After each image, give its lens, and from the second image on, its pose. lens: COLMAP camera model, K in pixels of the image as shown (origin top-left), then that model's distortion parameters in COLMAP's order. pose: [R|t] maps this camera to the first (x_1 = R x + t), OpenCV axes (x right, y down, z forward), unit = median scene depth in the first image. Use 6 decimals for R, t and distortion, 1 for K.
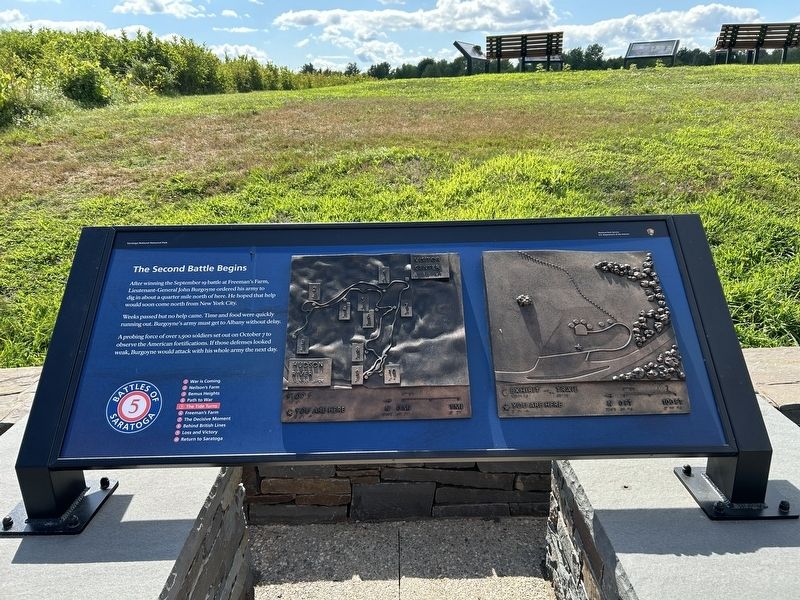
lens RADIAL K [[601.6, 0, 384.4], [0, 601.6, 301.0], [0, 0, 1]] dist [0.043853, -0.045374]
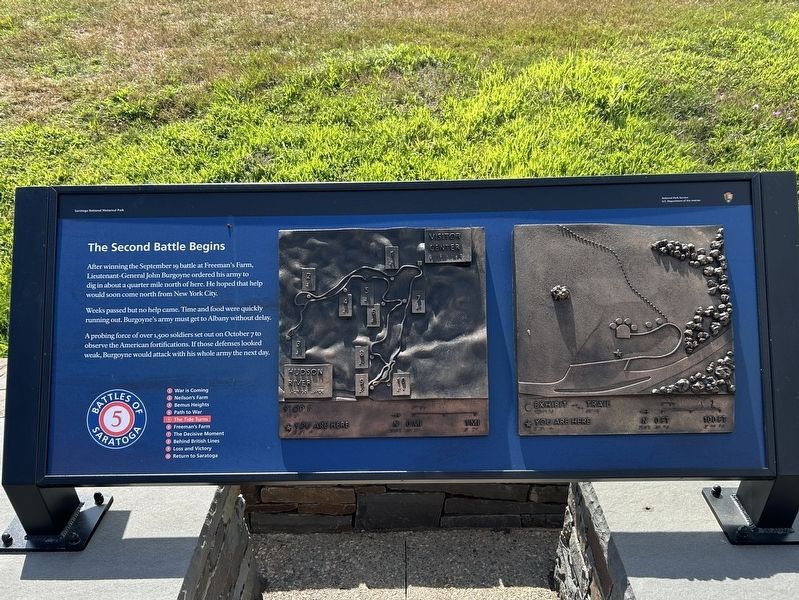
lens RADIAL K [[677.2, 0, 362.2], [0, 677.2, 442.0], [0, 0, 1]] dist [0.021160, -0.004494]
pose [[0.999933, 0.002824, -0.011212, -0.030932], [0.001700, 0.923279, 0.384127, -0.169515], [0.011437, -0.384120, 0.923212, 0.046910]]
